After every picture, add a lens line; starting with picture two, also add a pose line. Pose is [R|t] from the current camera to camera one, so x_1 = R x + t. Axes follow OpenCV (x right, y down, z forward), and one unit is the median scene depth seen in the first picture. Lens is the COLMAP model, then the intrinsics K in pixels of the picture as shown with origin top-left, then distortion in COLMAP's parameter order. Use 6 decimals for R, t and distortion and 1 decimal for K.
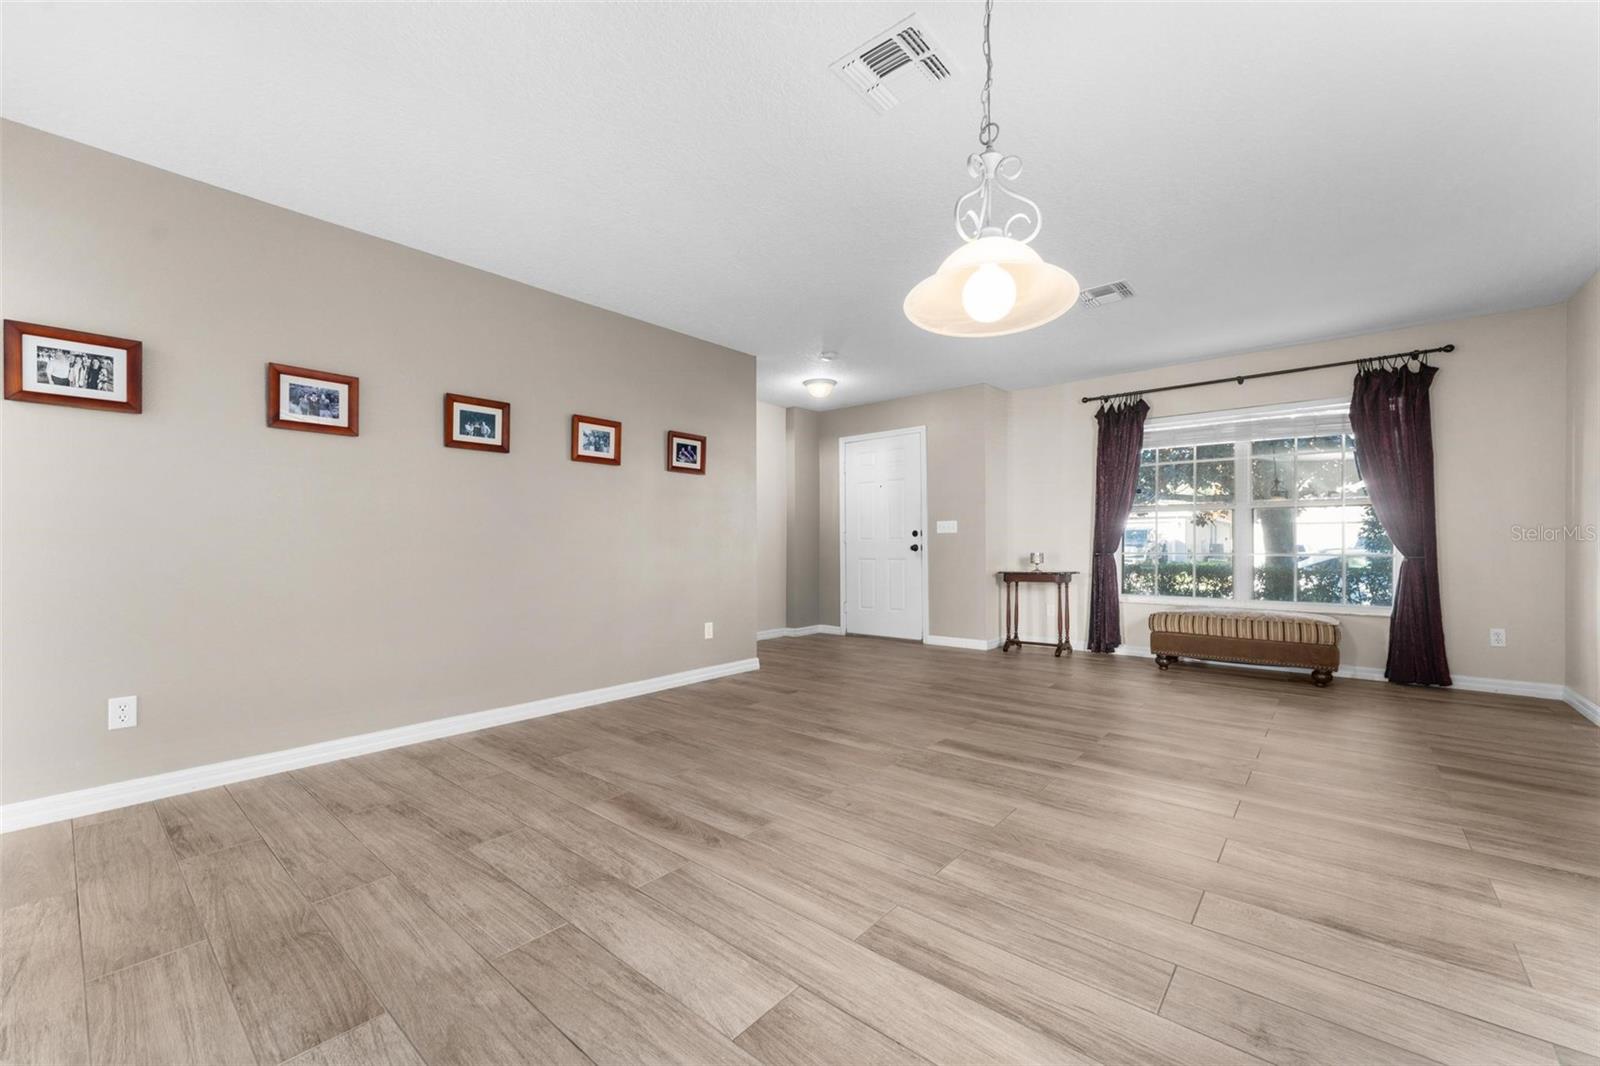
lens RADIAL K [[637.6, 0, 806.5], [0, 637.6, 550.3], [0, 0, 1]] dist [0.001076, 0.000308]
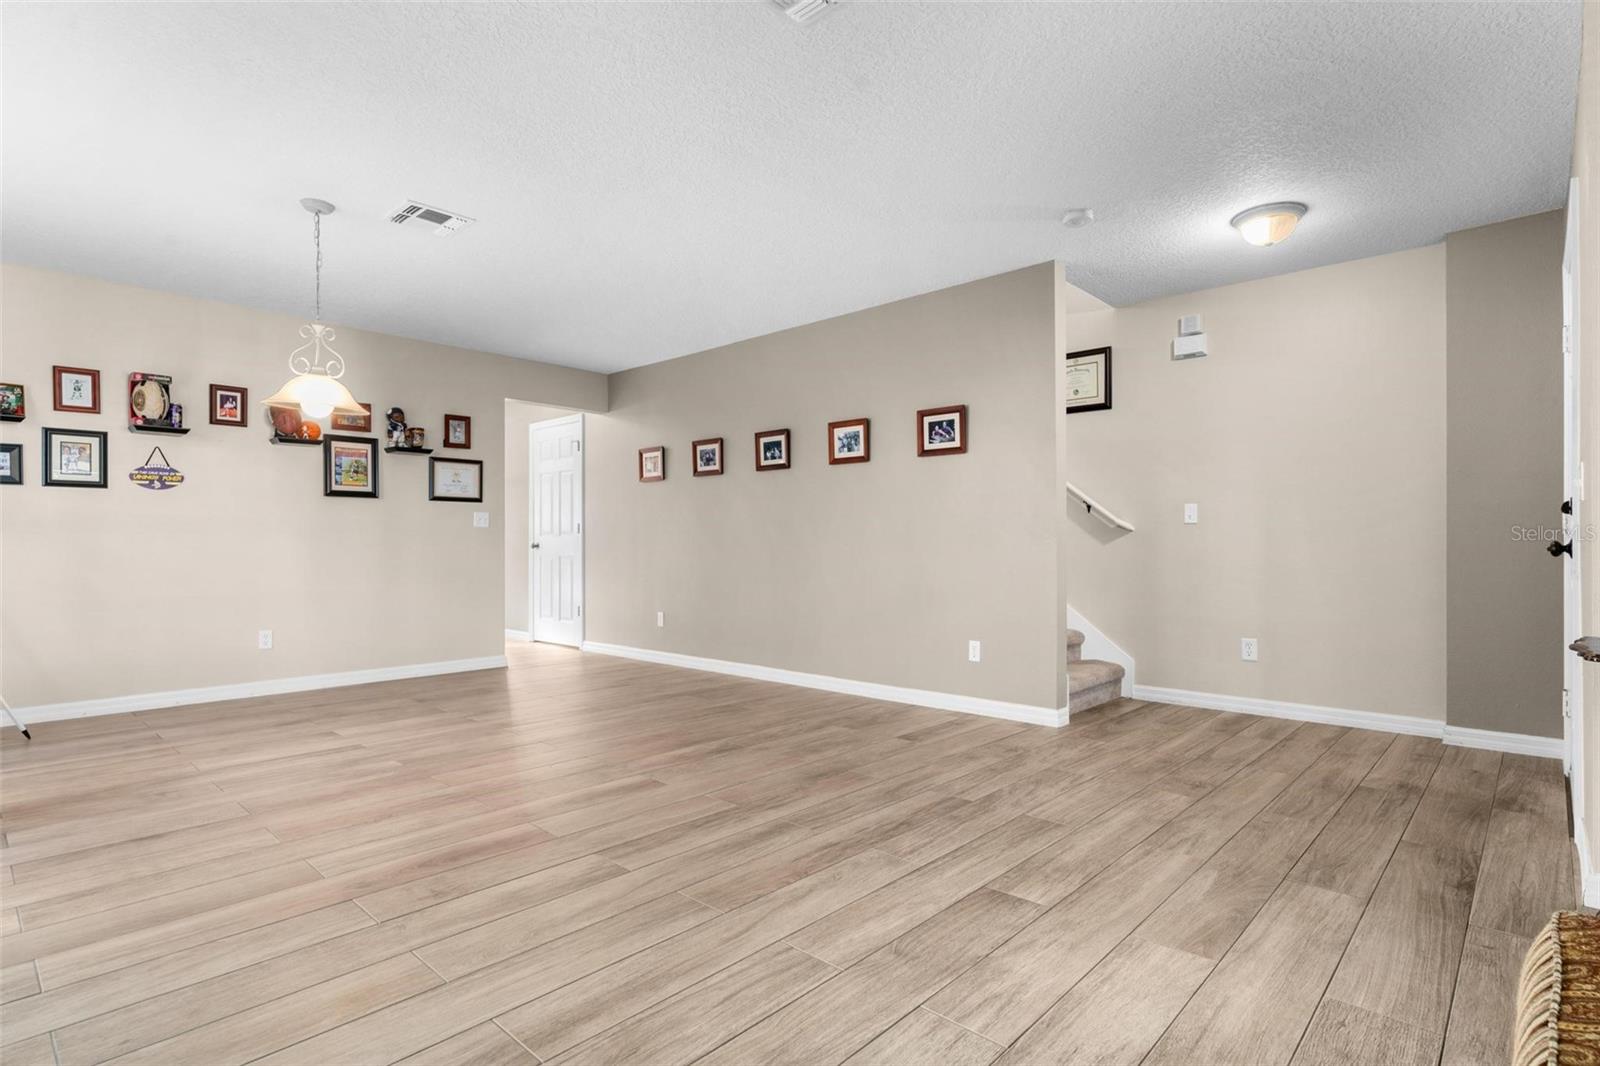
lens RADIAL K [[802.1, 0, 800.0], [0, 802.1, 533.0], [0, 0, 1]] dist [-0.000569, -0.000306]
pose [[-0.051166, -0.010553, -0.998634, 0.884022], [-0.006571, 0.999926, -0.010230, -0.007356], [0.998669, 0.006038, -0.051232, 0.884361]]
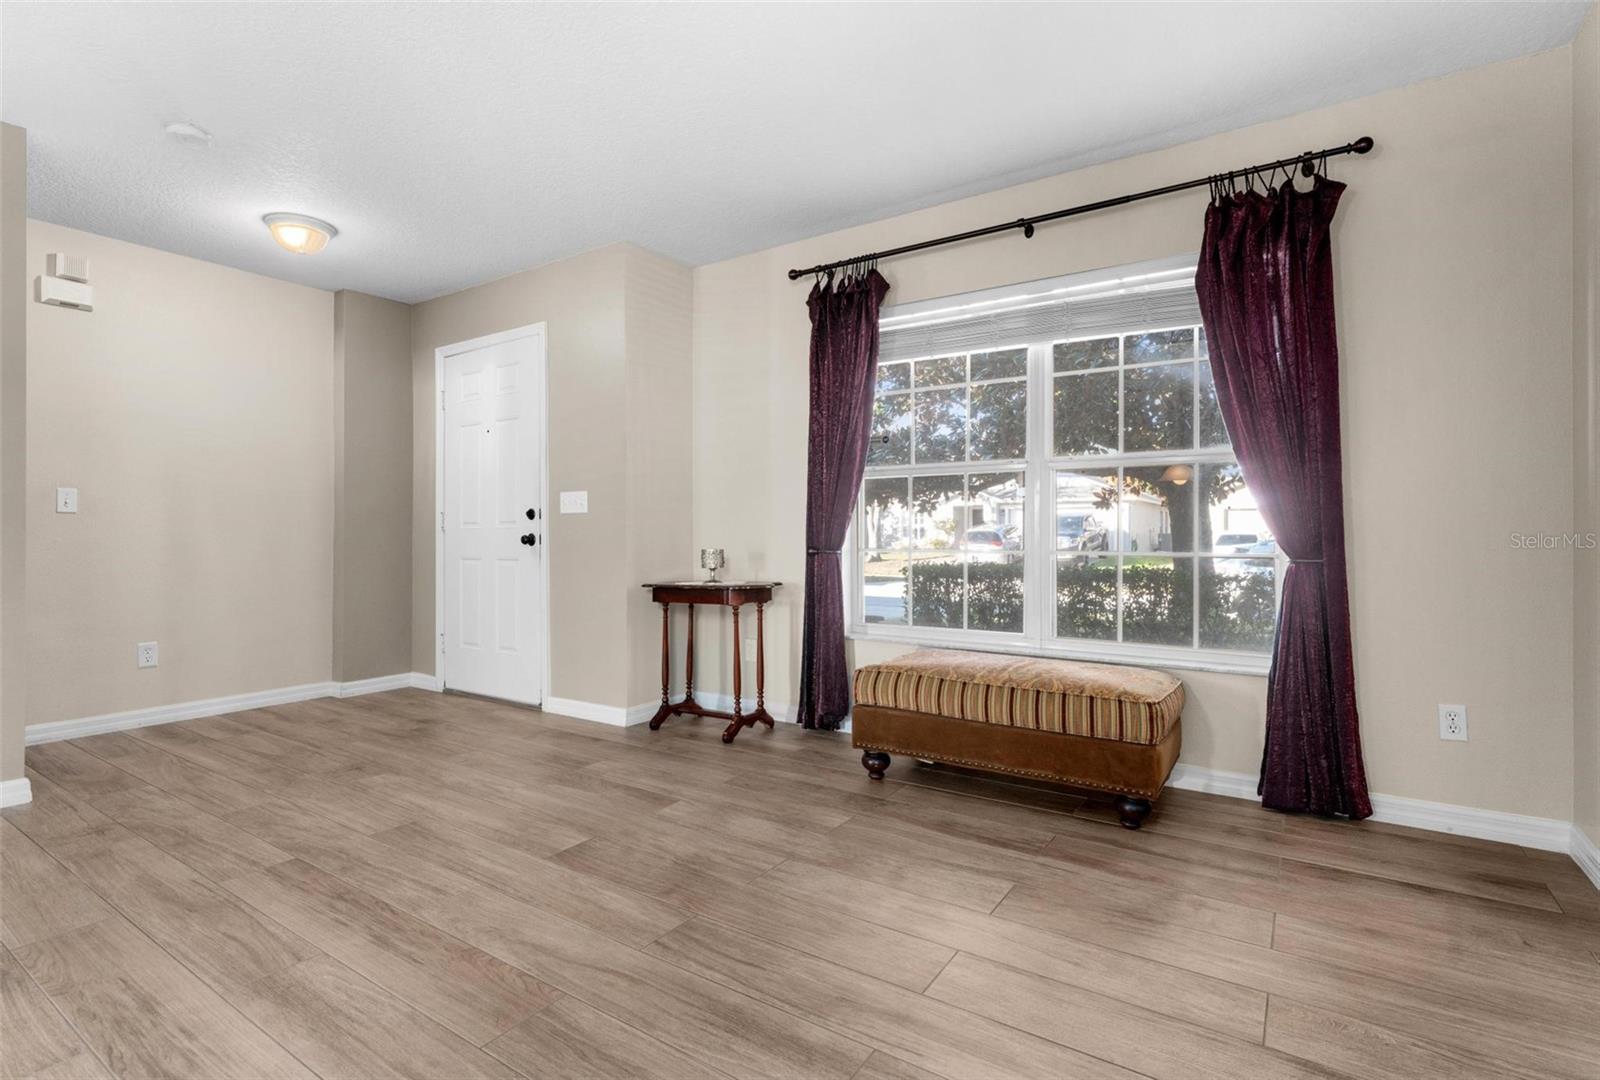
lens RADIAL K [[758.5, 0, 815.6], [0, 758.5, 536.8], [0, 0, 1]] dist [-0.003207, -0.000886]
pose [[0.993157, 0.000389, 0.116784, 0.488545], [0.000182, 0.999988, -0.004880, -0.004639], [-0.116785, 0.004868, 0.993145, 0.442805]]
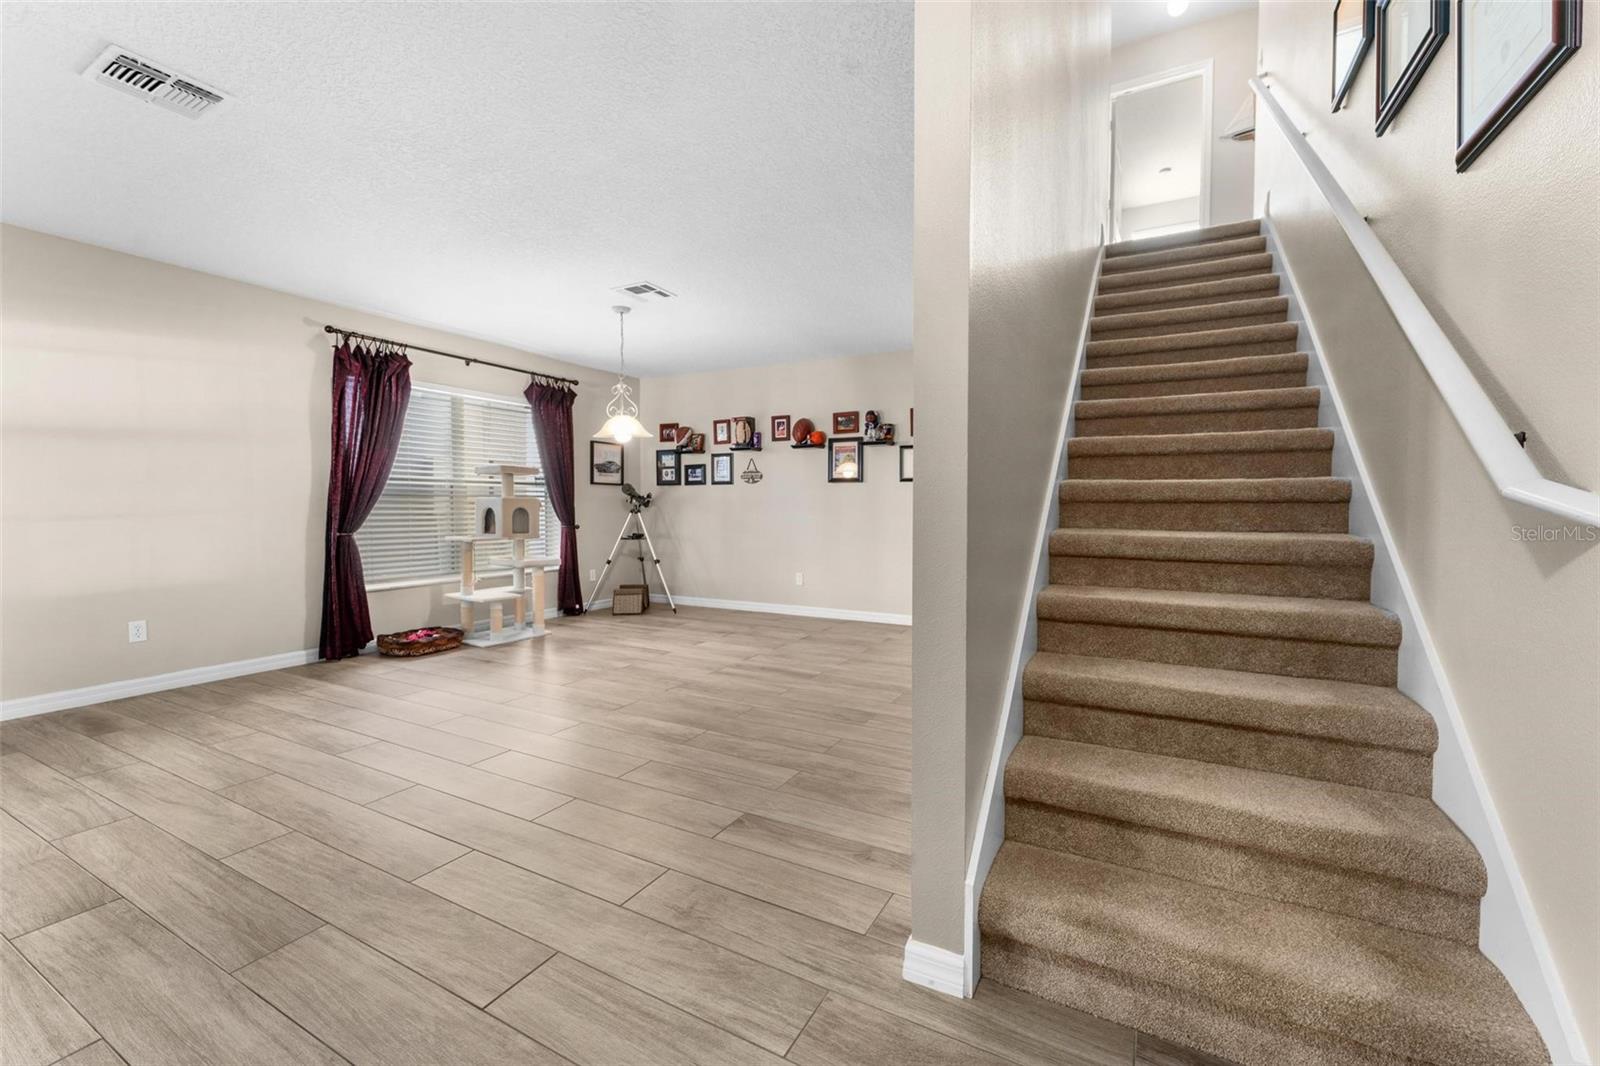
lens RADIAL K [[646.5, 0, 807.5], [0, 646.5, 529.1], [0, 0, 1]] dist [0.001133, 0.000154]
pose [[-0.977971, 0.009822, -0.208511, 0.031164], [0.000159, 0.998927, 0.046310, -0.036047], [0.208742, 0.045257, -0.976923, 1.448713]]
